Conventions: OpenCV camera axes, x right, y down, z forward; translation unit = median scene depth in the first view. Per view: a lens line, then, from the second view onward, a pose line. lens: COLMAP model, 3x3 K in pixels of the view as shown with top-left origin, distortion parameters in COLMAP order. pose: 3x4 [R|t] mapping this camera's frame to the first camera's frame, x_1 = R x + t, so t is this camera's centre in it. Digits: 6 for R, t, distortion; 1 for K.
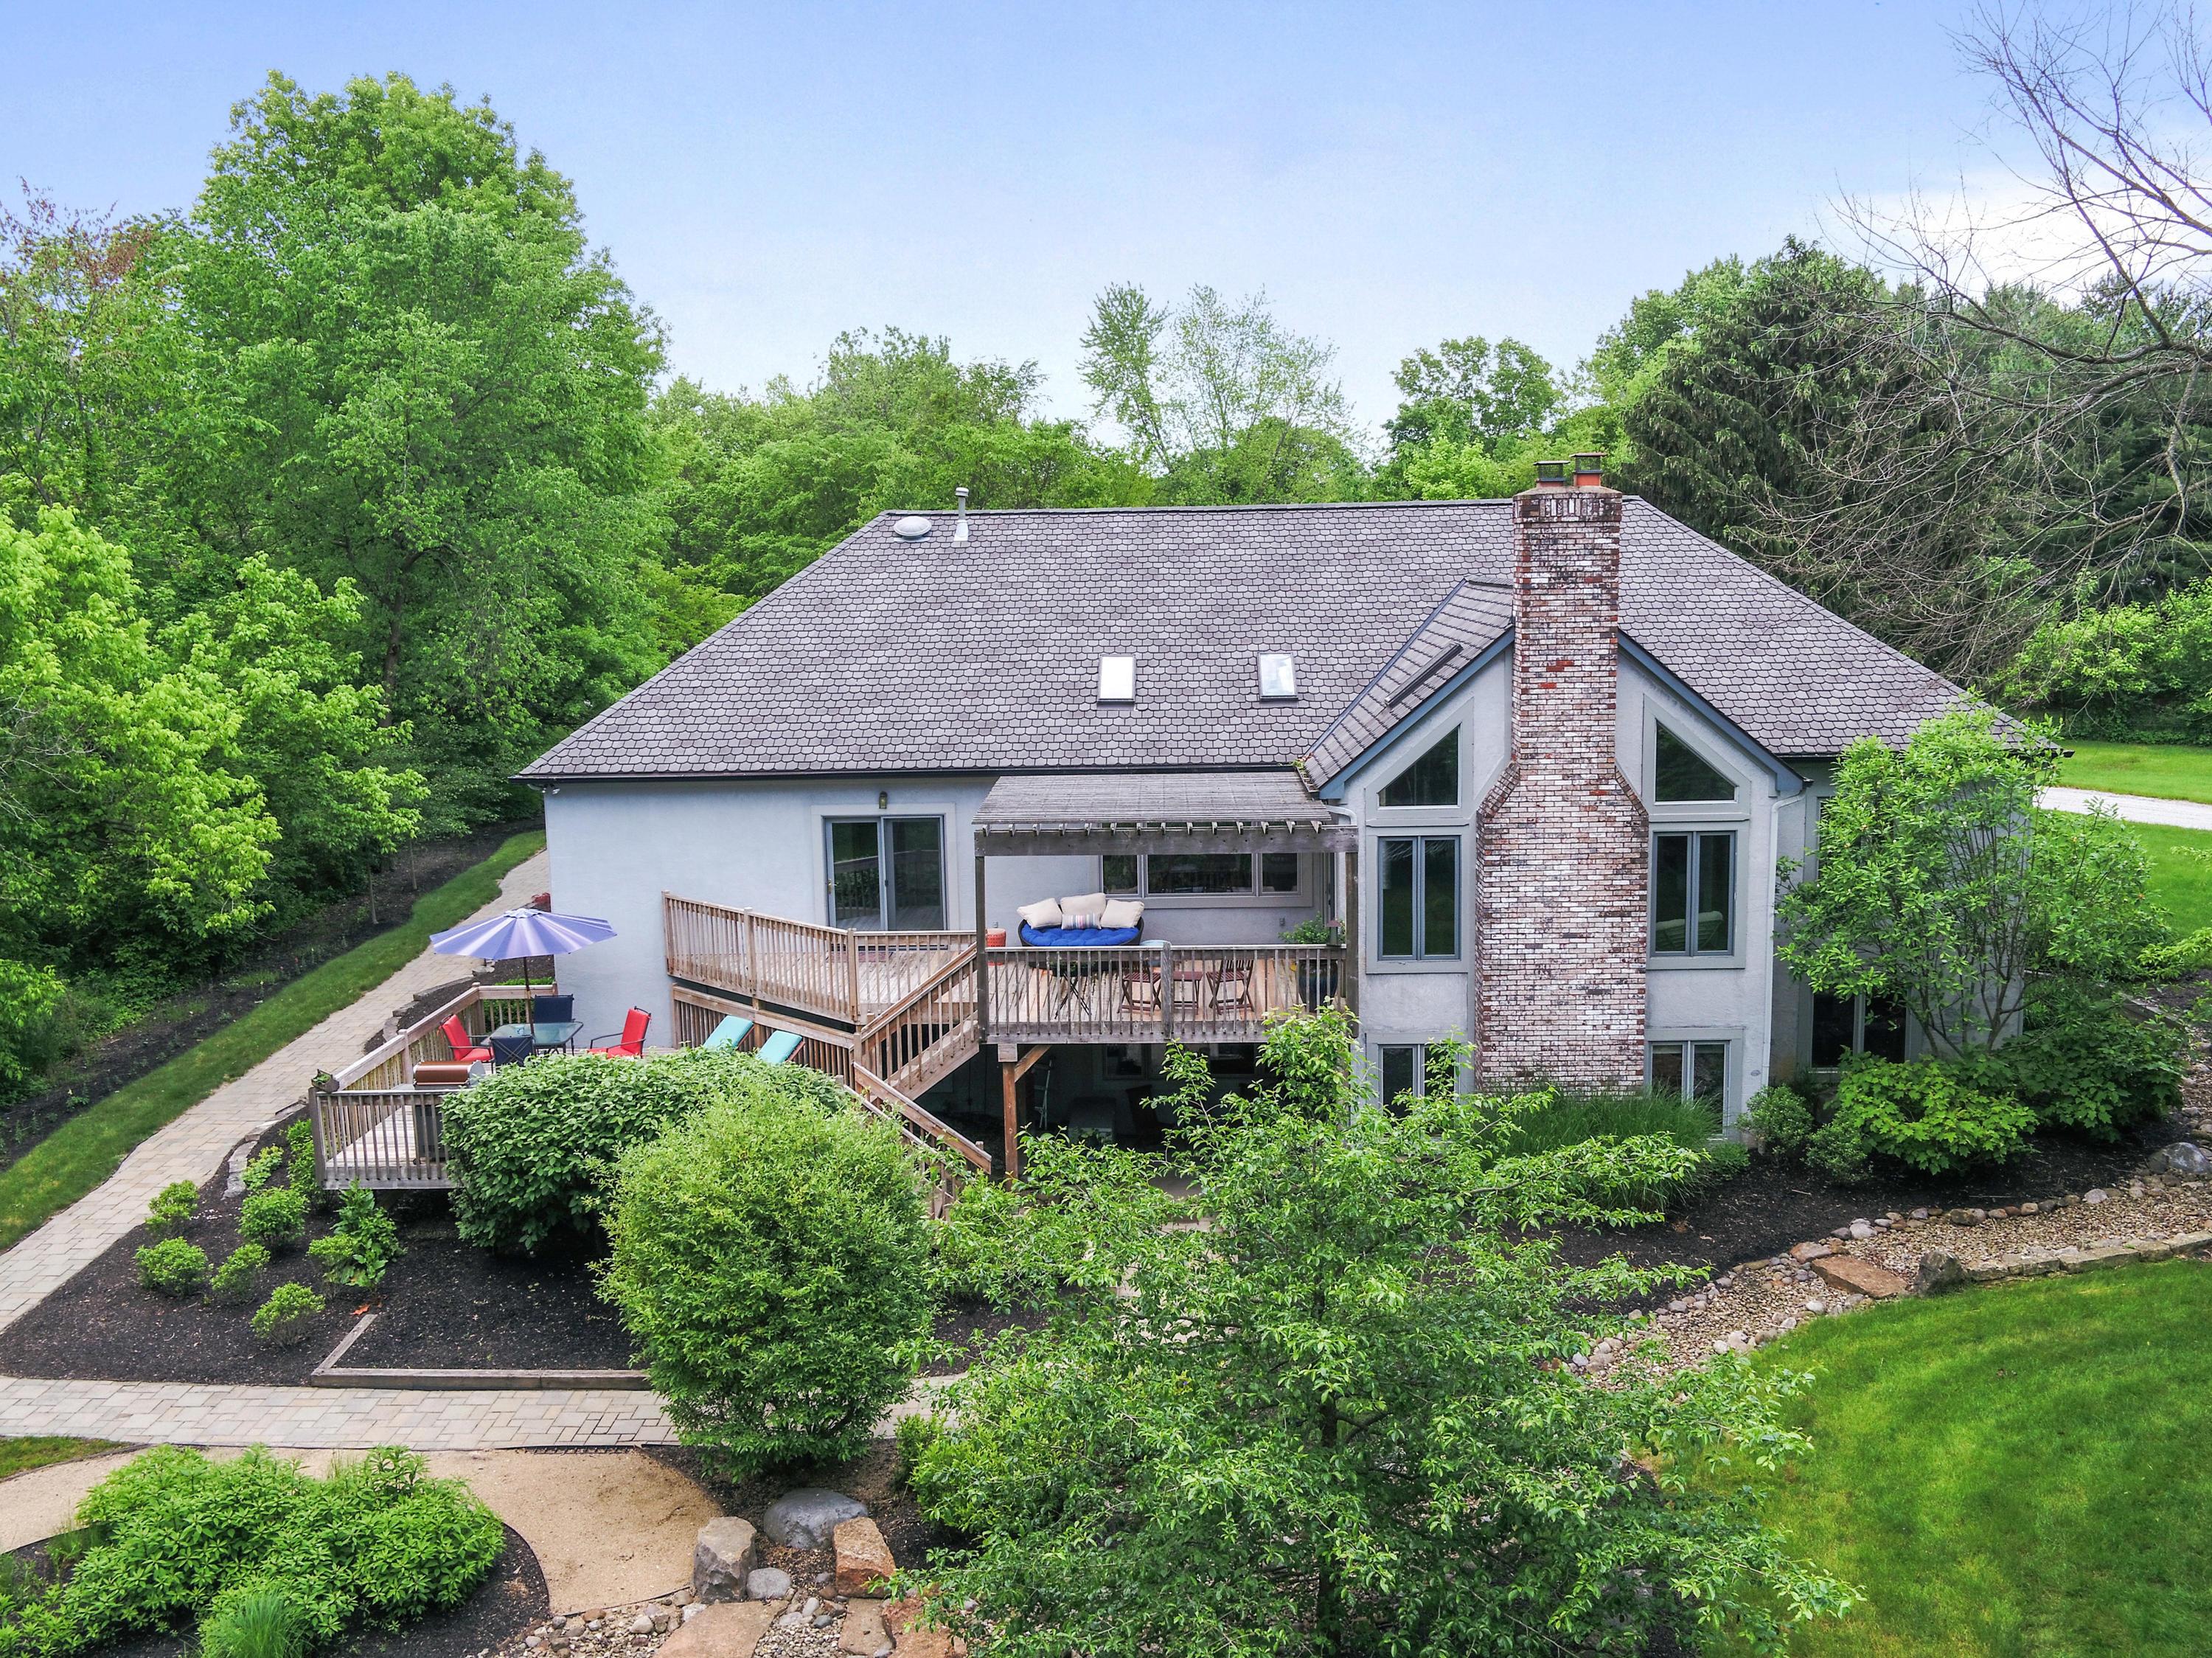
lens RADIAL K [[1905.7, 0, 1108.9], [0, 1905.7, 830.0], [0, 0, 1]] dist [-0.006089, 0.009151]
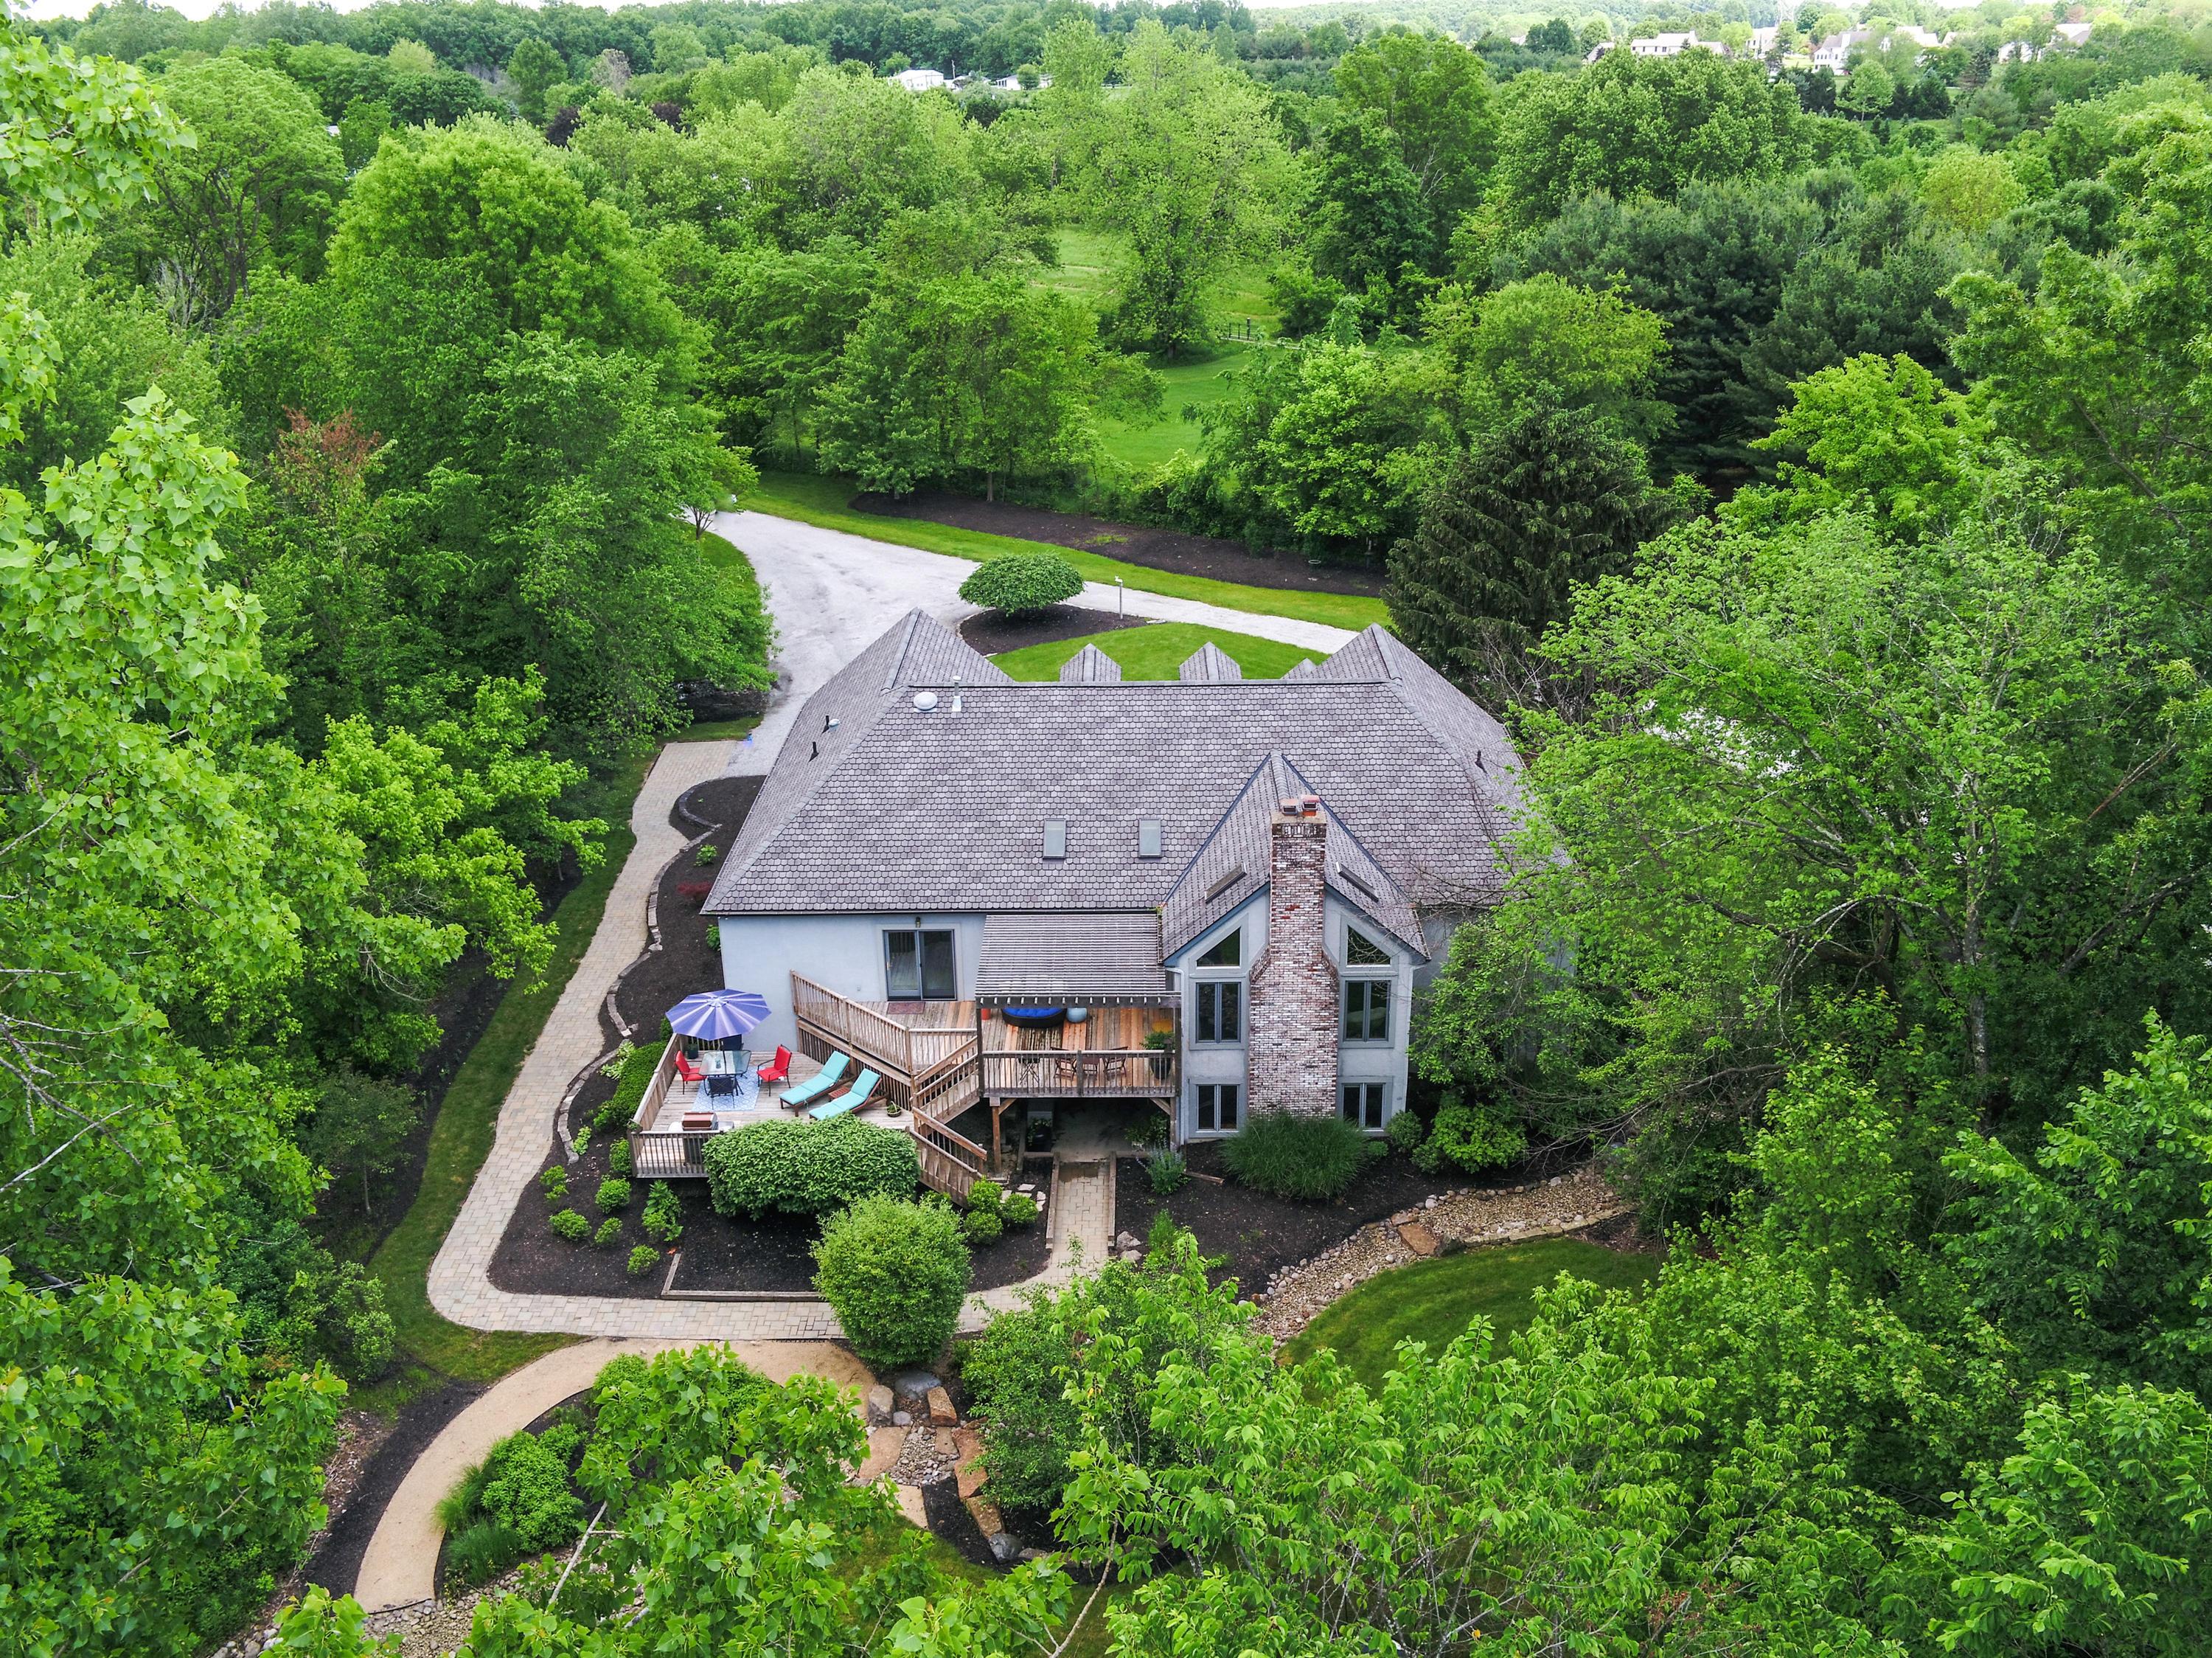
lens RADIAL K [[1905.7, 0, 1105.2], [0, 1905.7, 827.2], [0, 0, 1]] dist [-0.006089, 0.009151]
pose [[0.999817, -0.003458, 0.018820, 0.020929], [-0.001240, 0.969754, 0.244080, -0.598882], [-0.019094, -0.244058, 0.969573, -0.748398]]
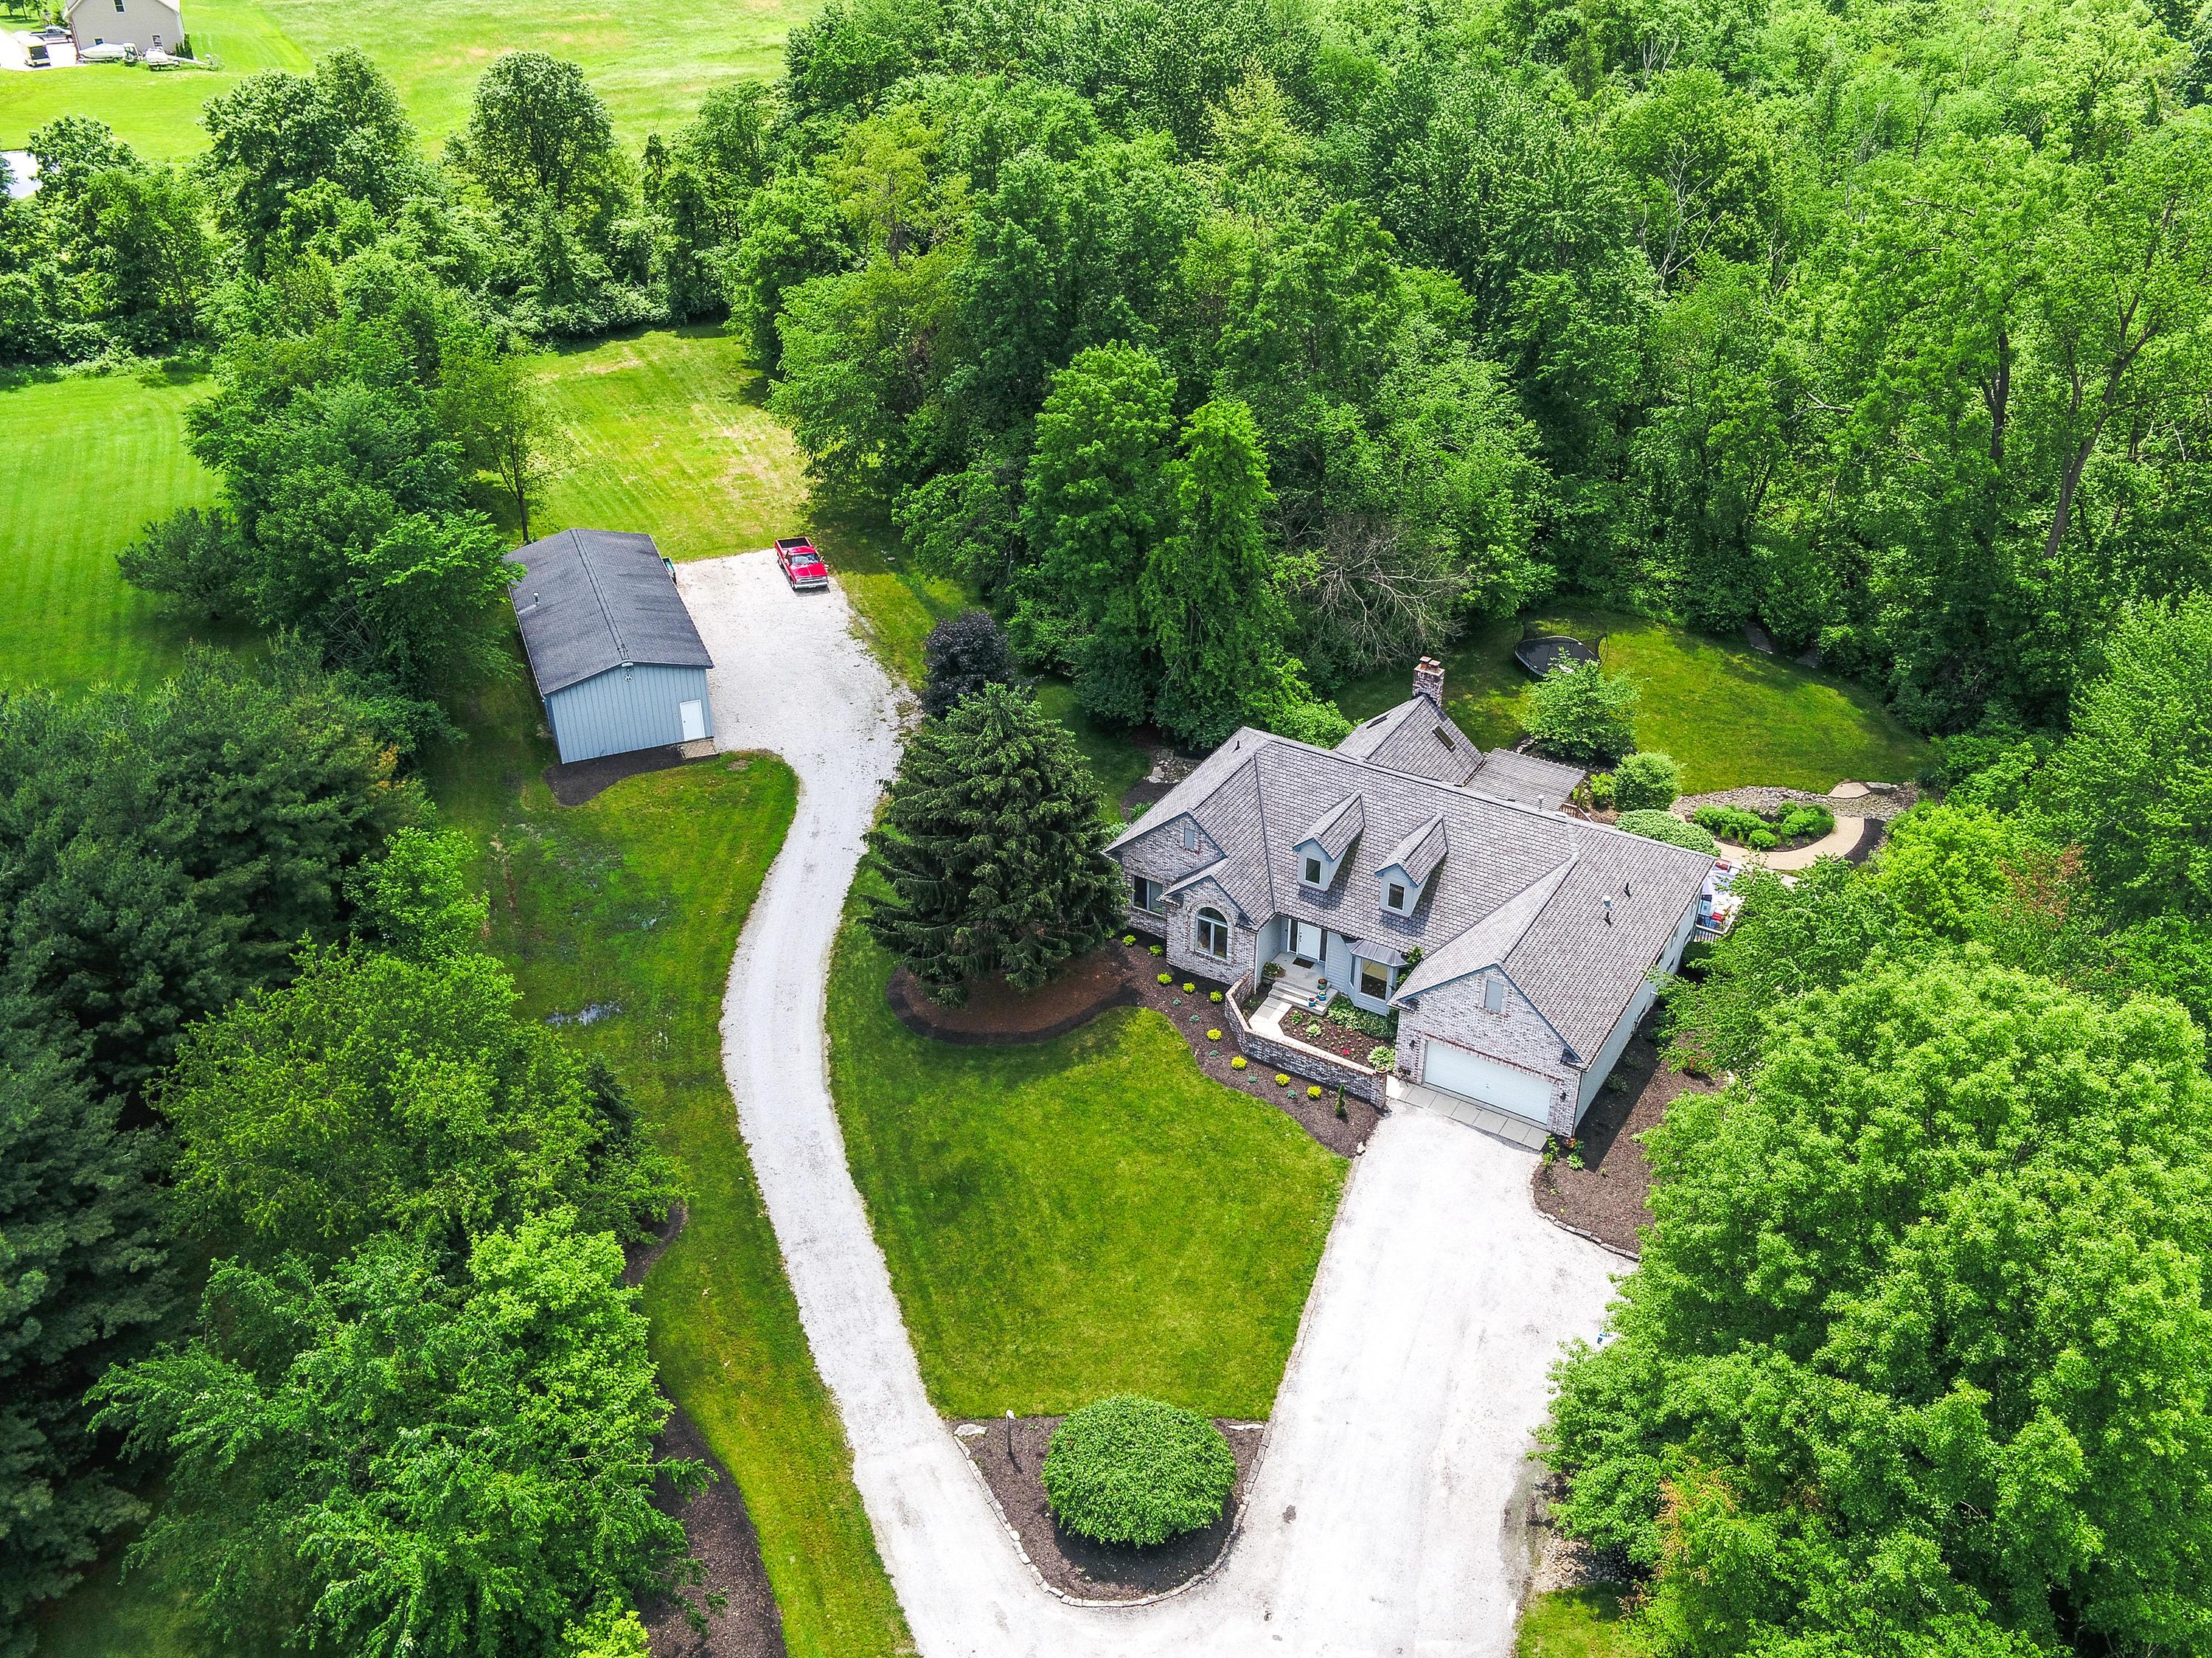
lens RADIAL K [[1905.7, 0, 1116.9], [0, 1905.7, 822.1], [0, 0, 1]] dist [-0.006089, 0.009151]
pose [[-0.873785, -0.240224, 0.422839, -0.827630], [0.084181, 0.781640, 0.618023, -2.213439], [-0.478971, 0.575614, -0.662763, 3.800717]]
